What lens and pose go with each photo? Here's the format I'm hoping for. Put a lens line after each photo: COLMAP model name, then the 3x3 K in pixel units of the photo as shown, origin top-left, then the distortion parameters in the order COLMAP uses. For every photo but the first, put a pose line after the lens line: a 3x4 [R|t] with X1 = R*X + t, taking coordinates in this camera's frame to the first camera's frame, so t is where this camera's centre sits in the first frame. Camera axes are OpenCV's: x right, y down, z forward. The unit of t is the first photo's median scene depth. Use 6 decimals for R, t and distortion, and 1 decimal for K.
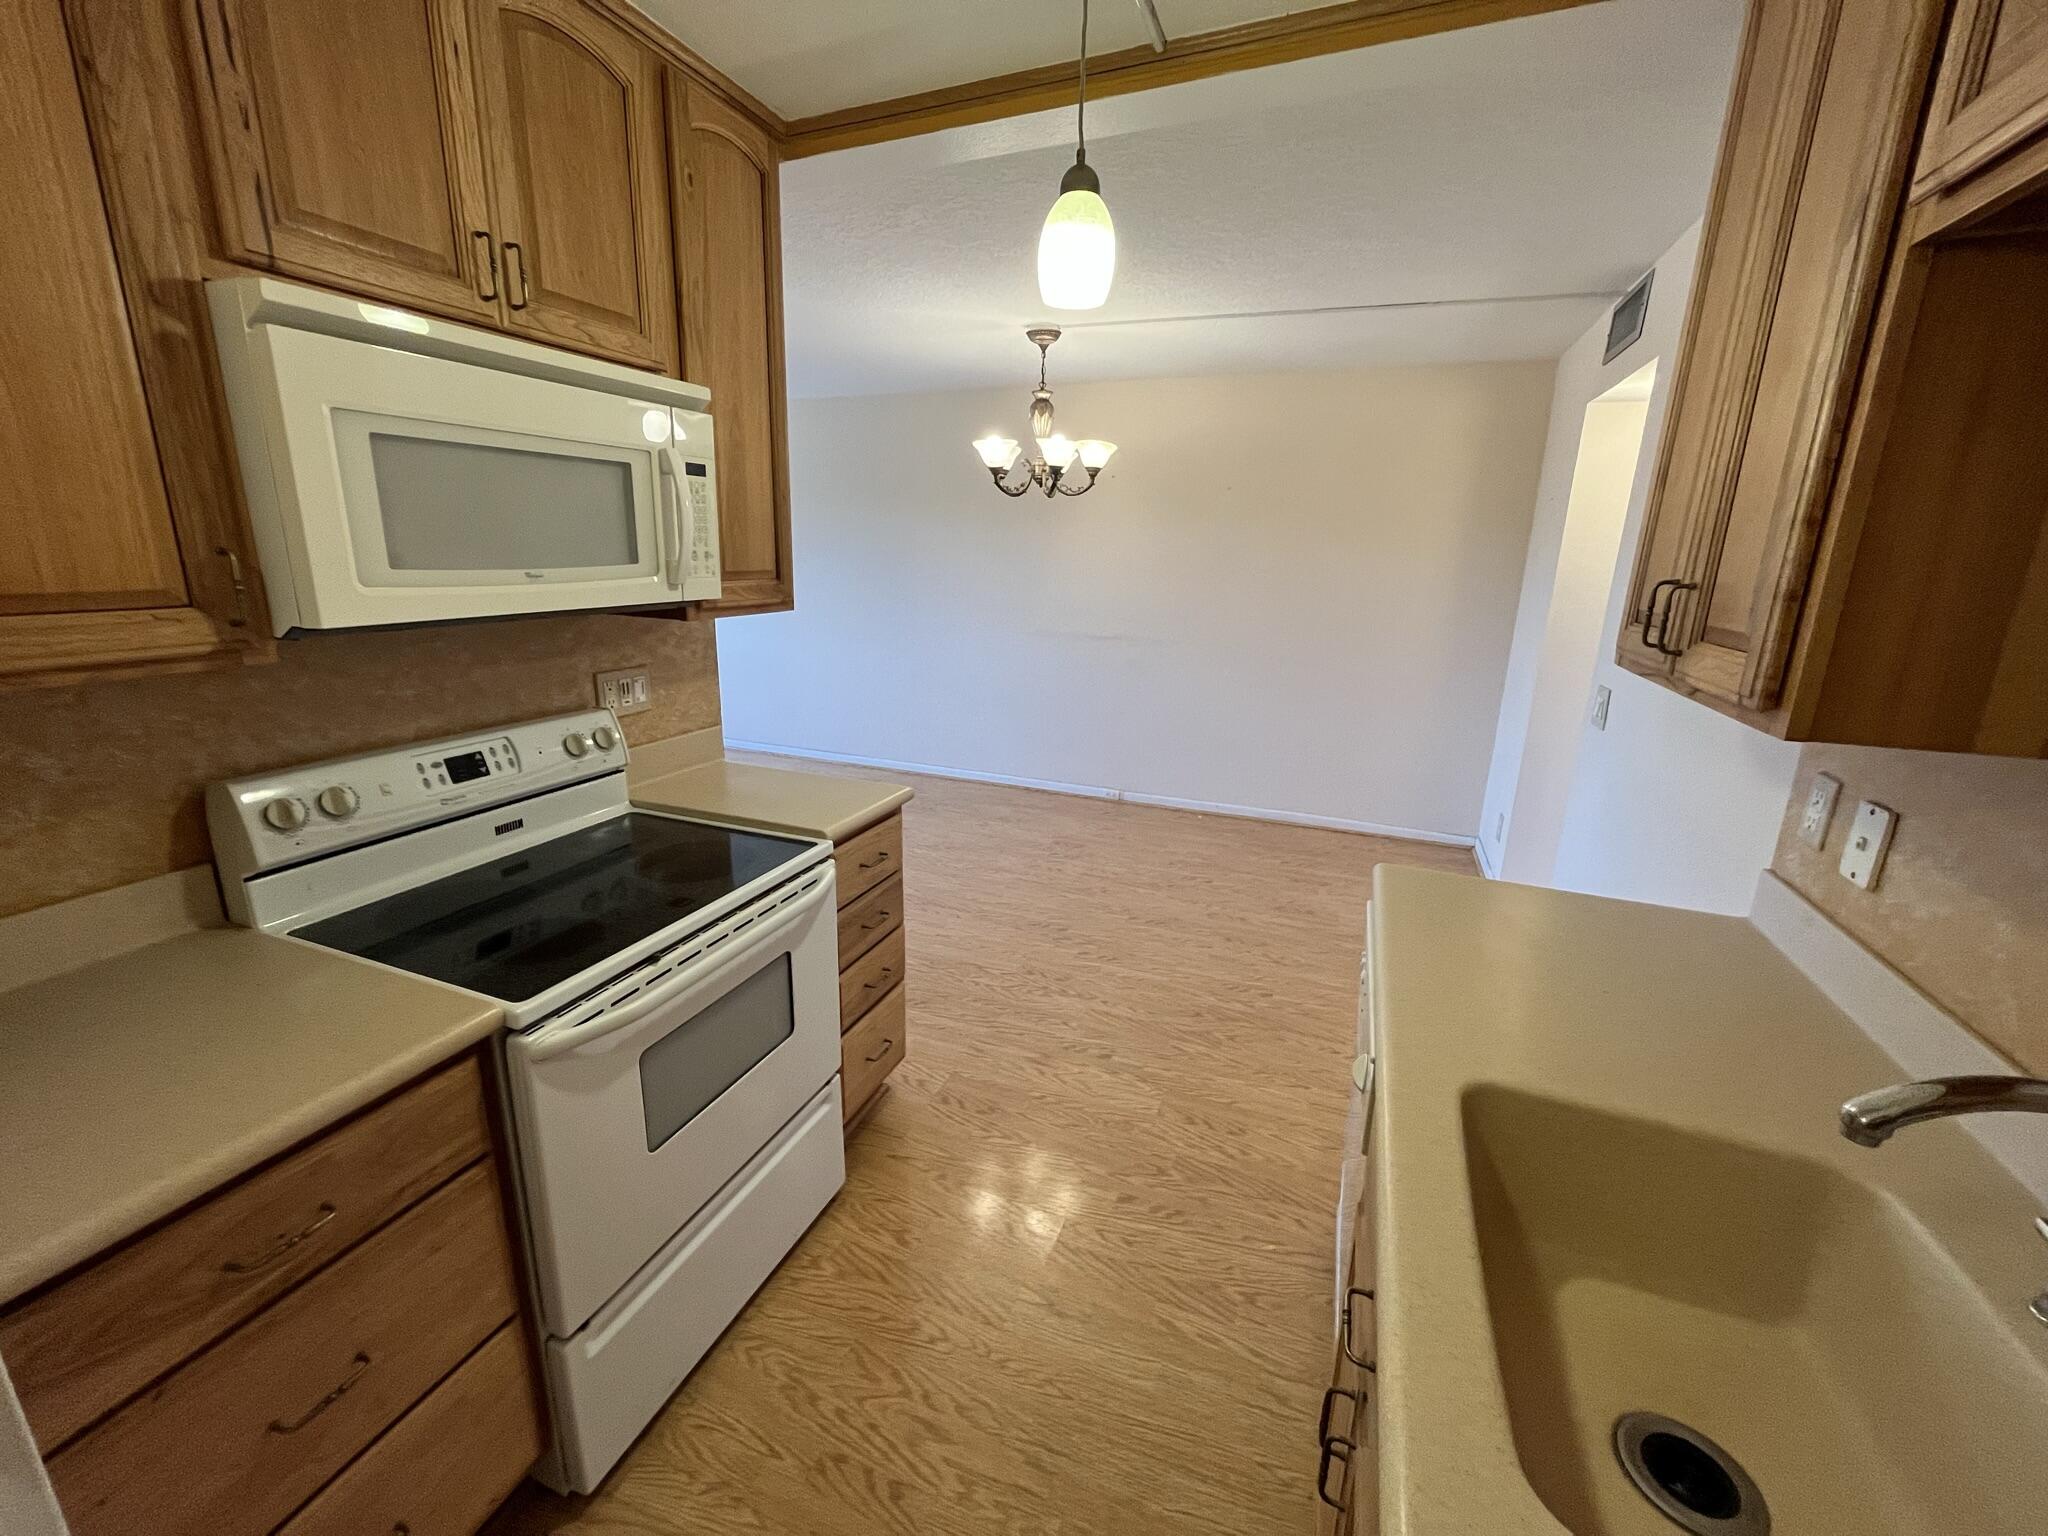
lens RADIAL K [[824.9, 0, 1015.2], [0, 824.9, 762.5], [0, 0, 1]] dist [-0.003346, -0.000401]
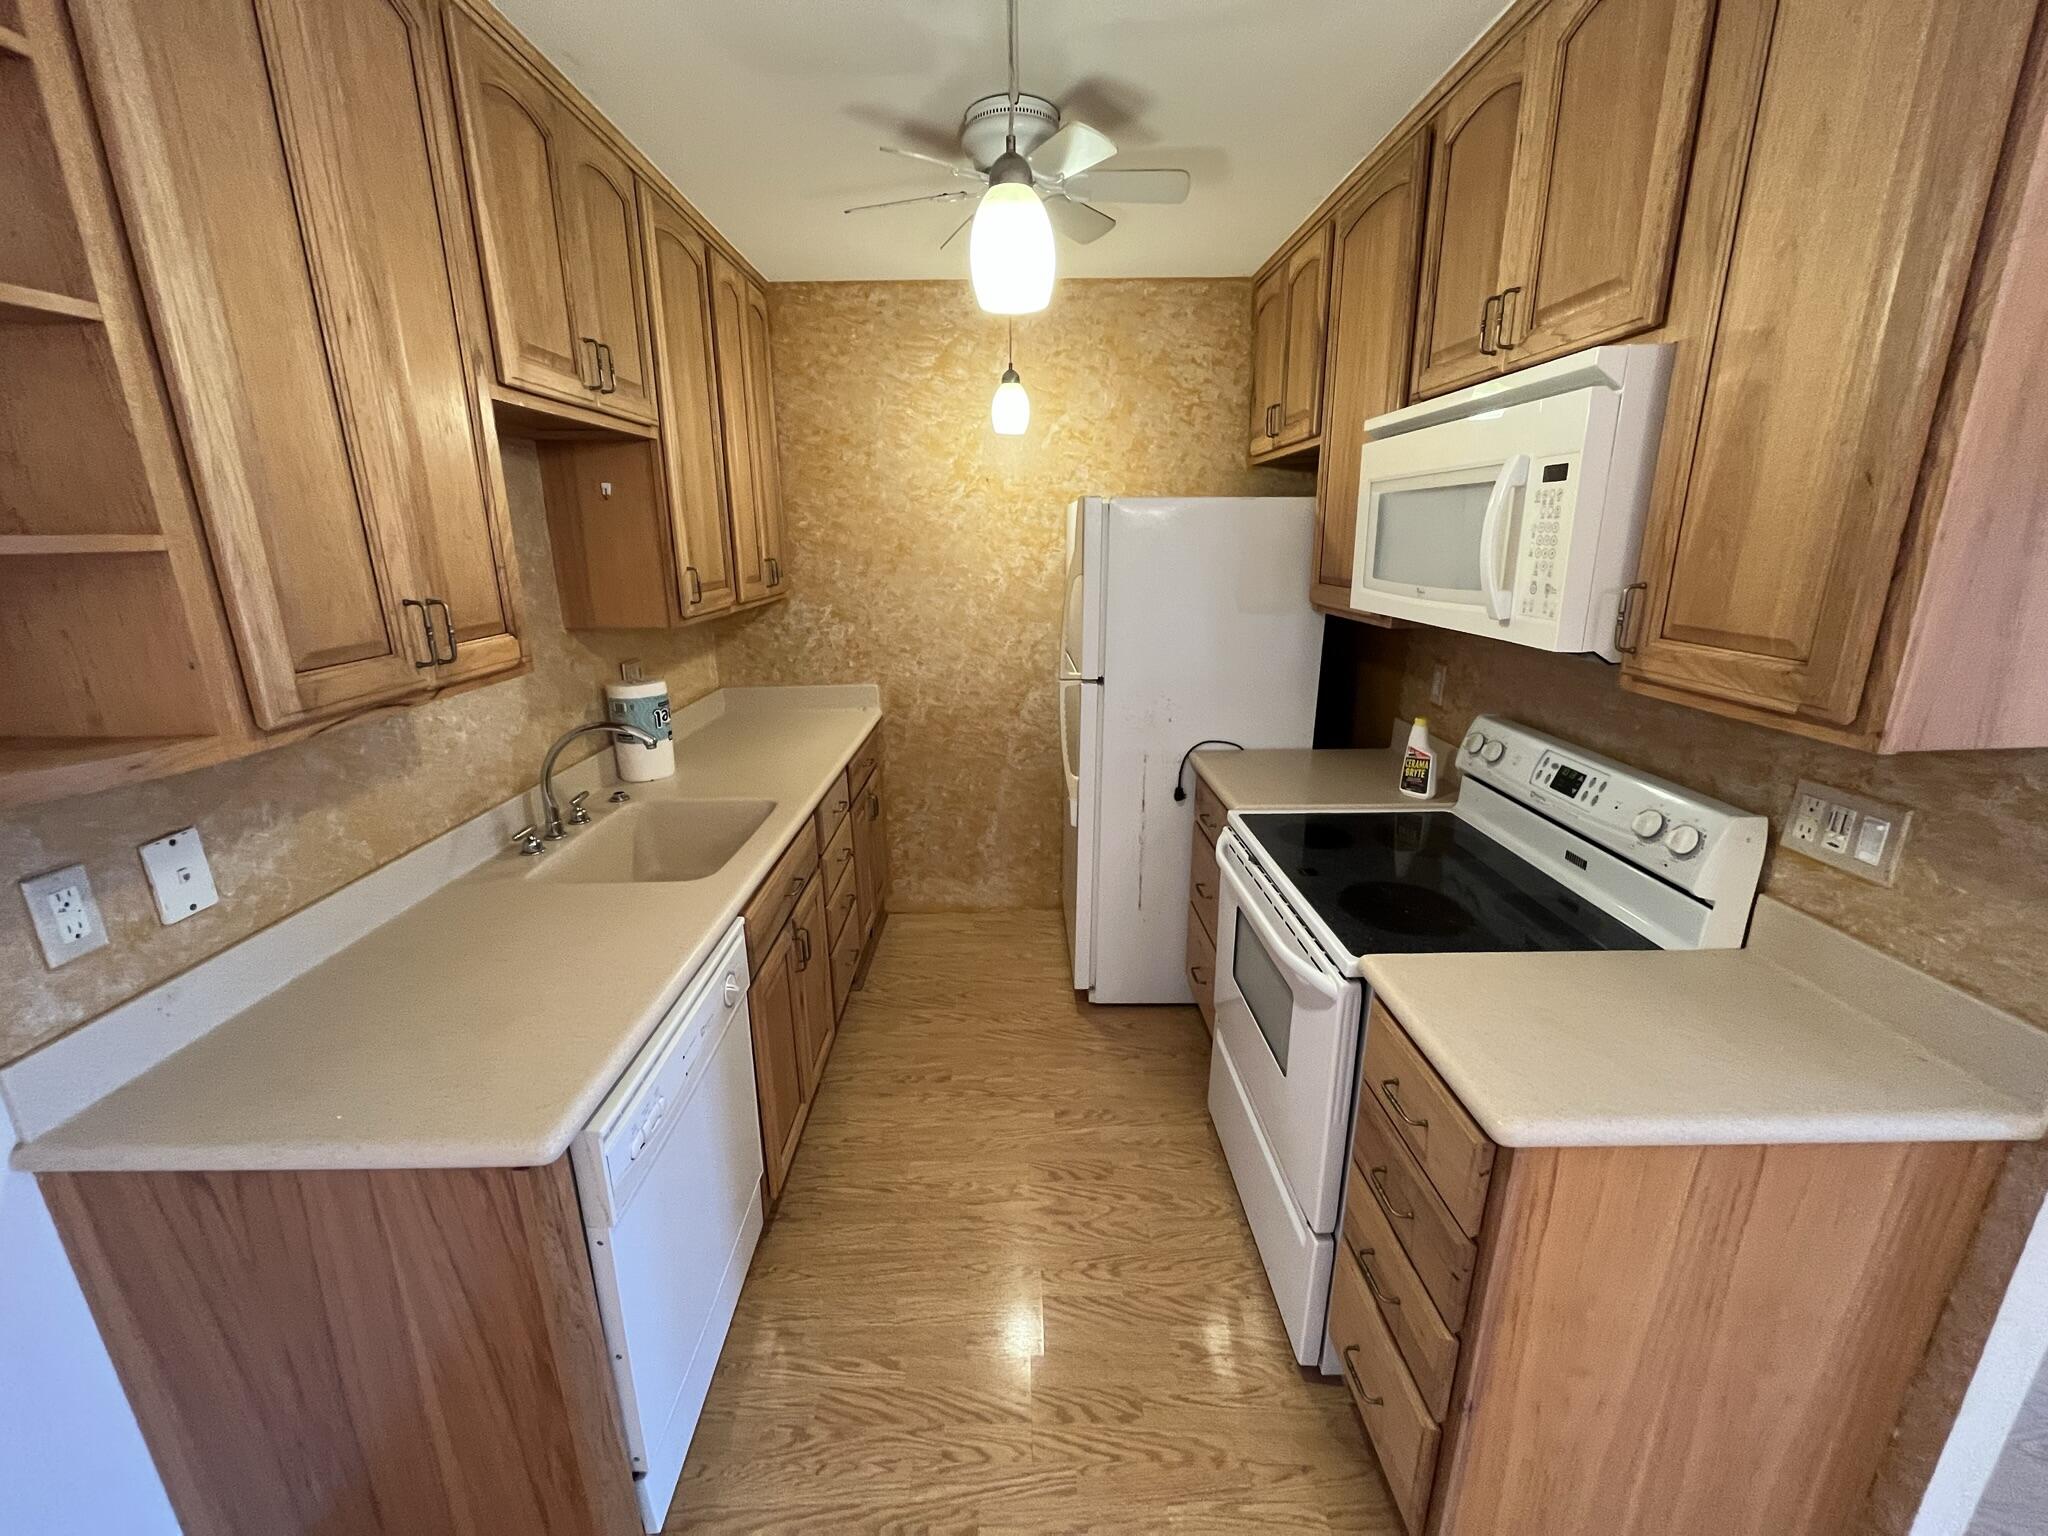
lens RADIAL K [[824.9, 0, 1015.2], [0, 824.9, 762.5], [0, 0, 1]] dist [-0.003346, -0.000401]
pose [[-0.924525, 0.092291, -0.369779, 0.344540], [-0.104834, 0.871229, 0.479551, -0.421503], [0.366420, 0.482122, -0.795798, 1.495741]]
